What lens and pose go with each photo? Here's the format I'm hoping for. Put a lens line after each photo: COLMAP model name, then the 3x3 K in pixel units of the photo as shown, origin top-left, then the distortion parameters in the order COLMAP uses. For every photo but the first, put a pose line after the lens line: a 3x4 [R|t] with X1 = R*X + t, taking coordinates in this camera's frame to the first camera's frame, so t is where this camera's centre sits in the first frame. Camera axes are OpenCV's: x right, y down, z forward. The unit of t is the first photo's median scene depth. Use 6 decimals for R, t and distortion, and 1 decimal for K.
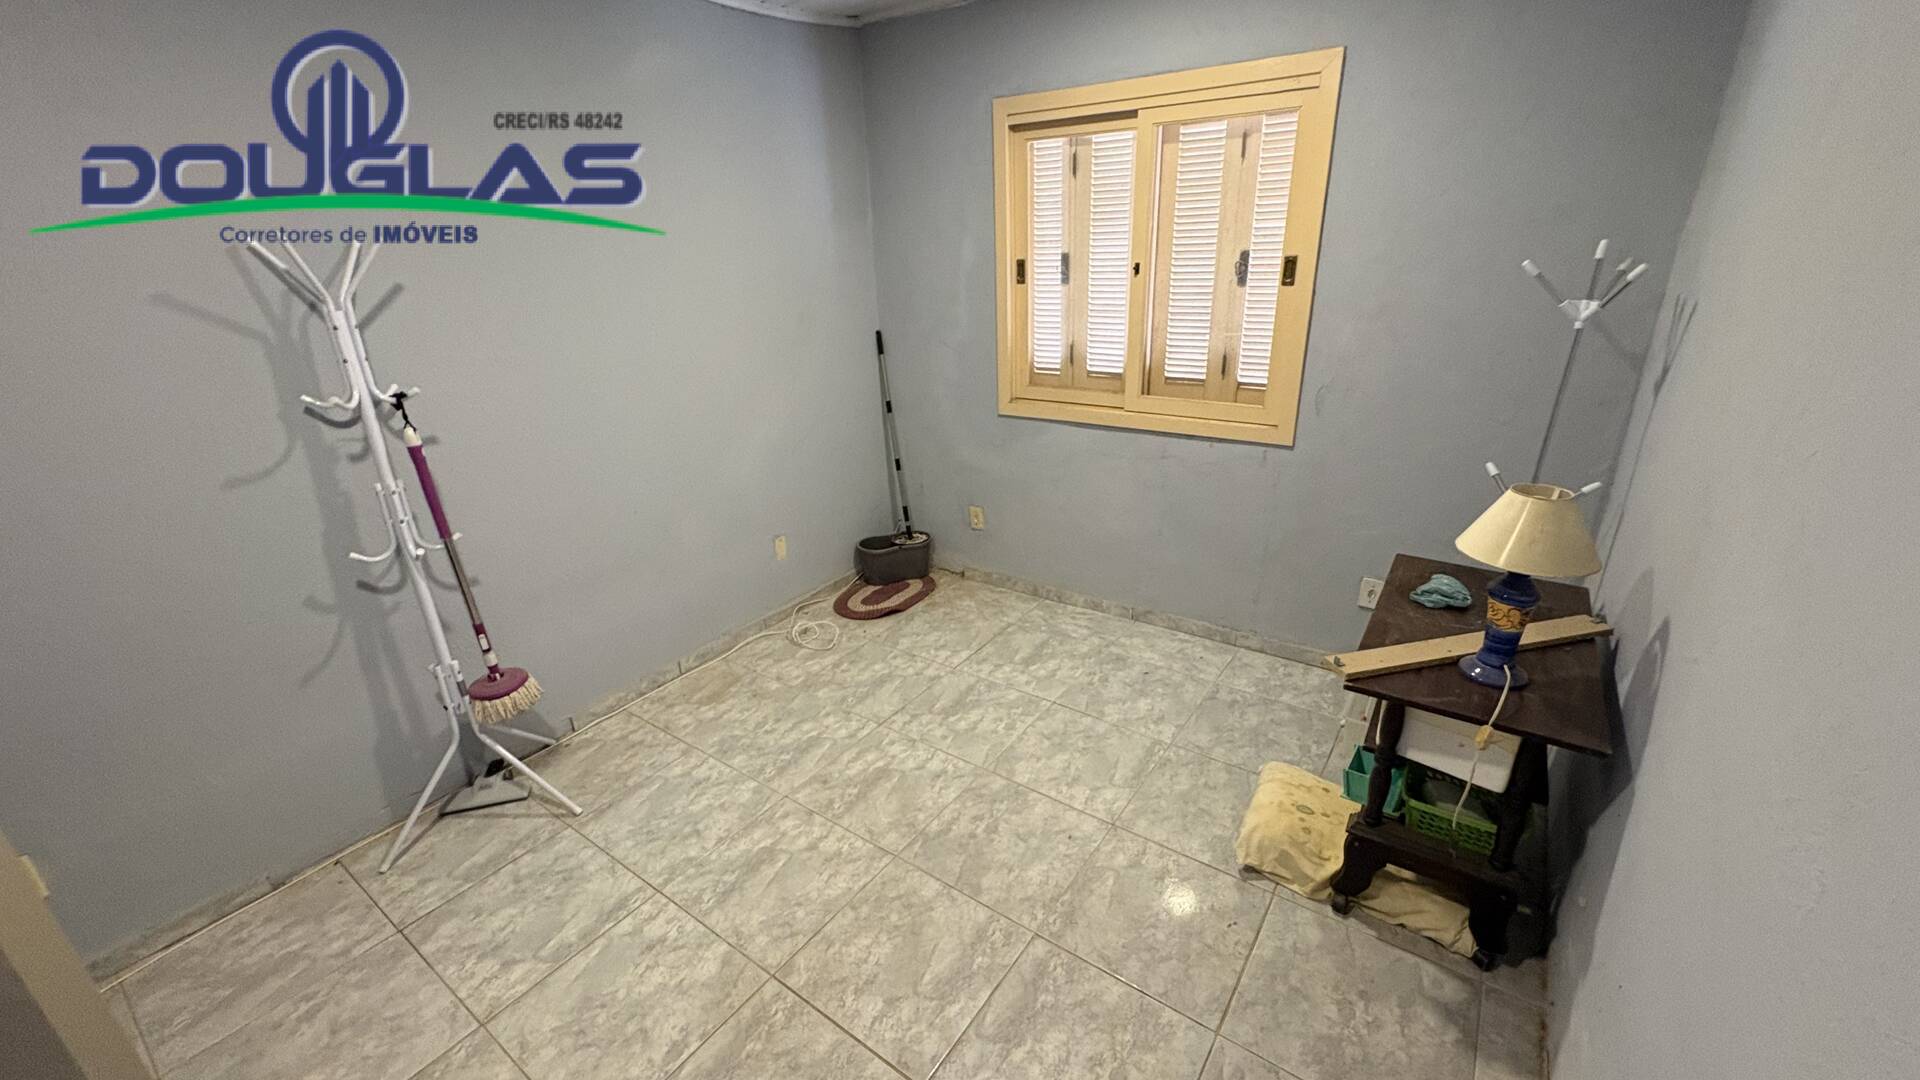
lens RADIAL K [[760.7, 0, 960.0], [0, 760.7, 540.0], [0, 0, 1]] dist [0.001381, 0.000478]
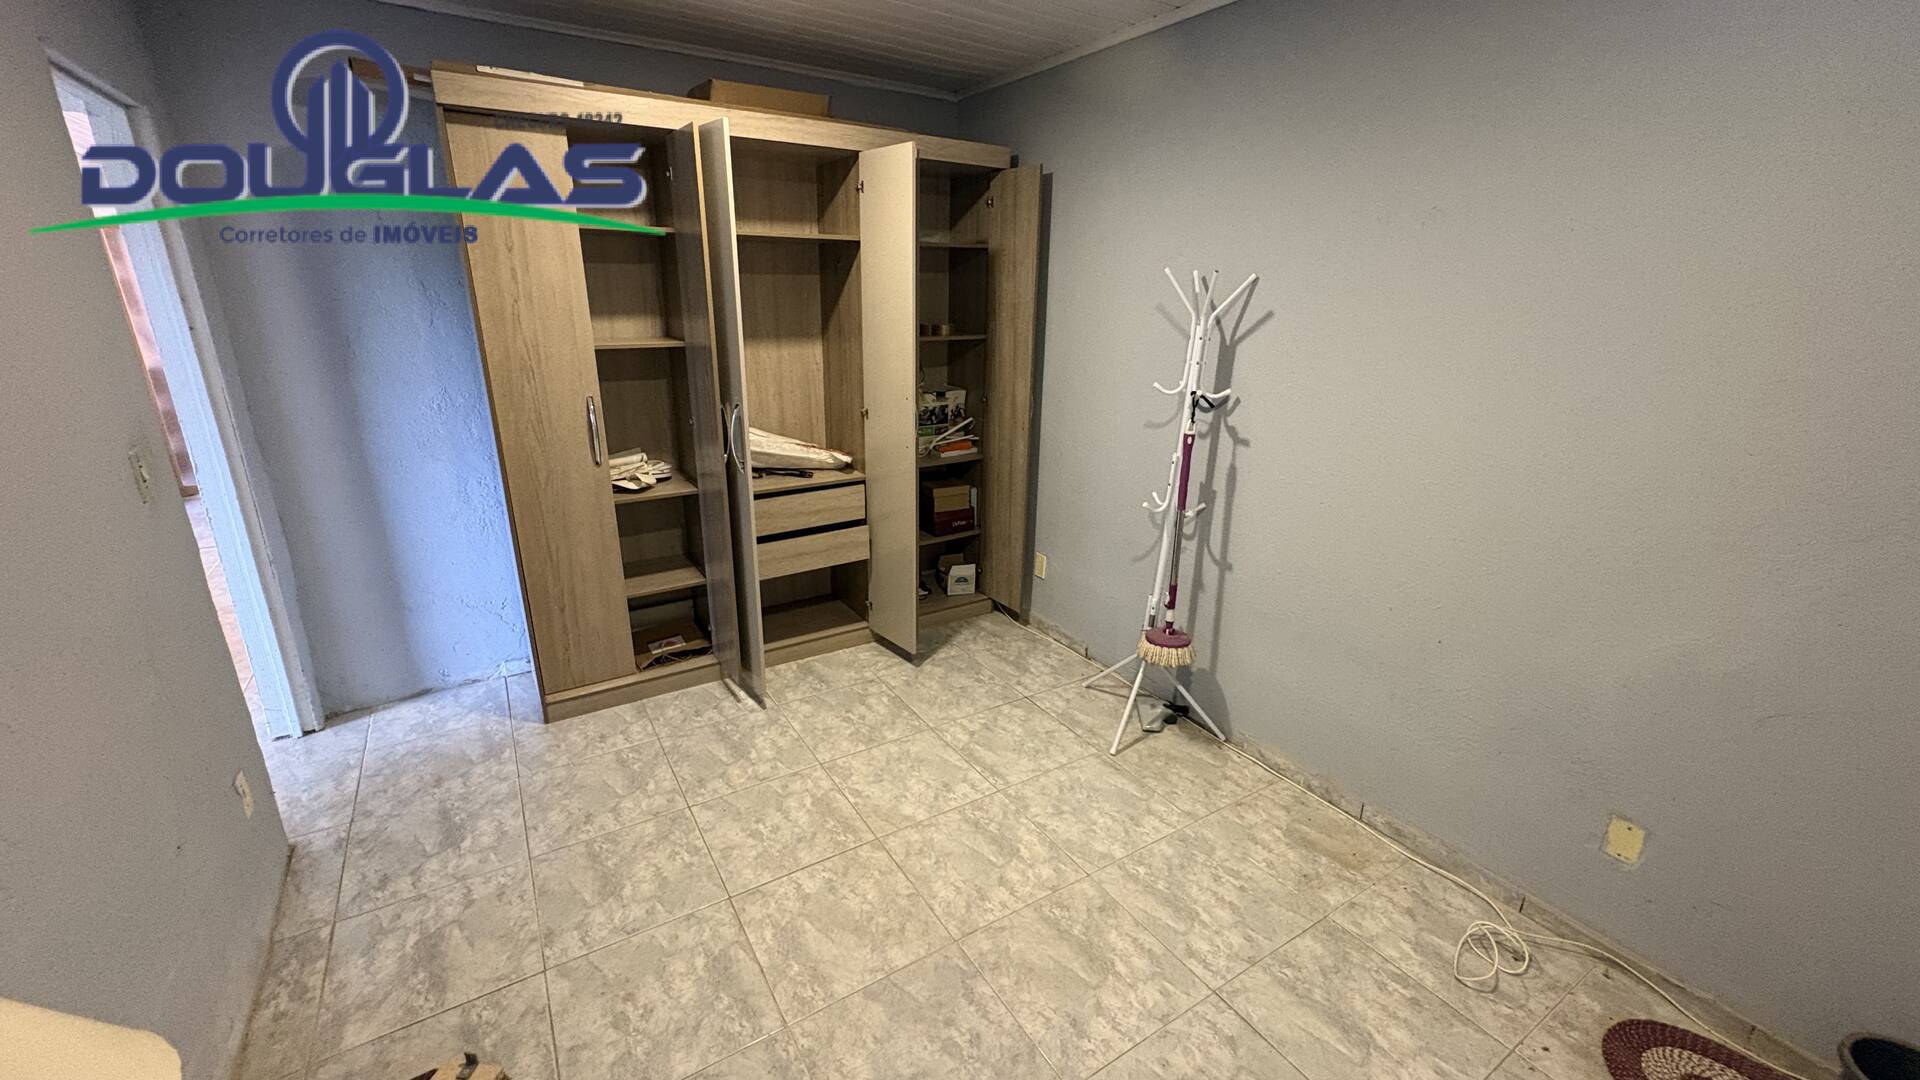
lens RADIAL K [[766.0, 0, 959.0], [0, 766.0, 538.6], [0, 0, 1]] dist [0.001454, 0.000479]
pose [[-0.375628, 0.316151, -0.871179, 0.539129], [-0.344456, 0.825051, 0.447930, -0.380972], [0.860380, 0.468338, -0.201012, 0.916737]]
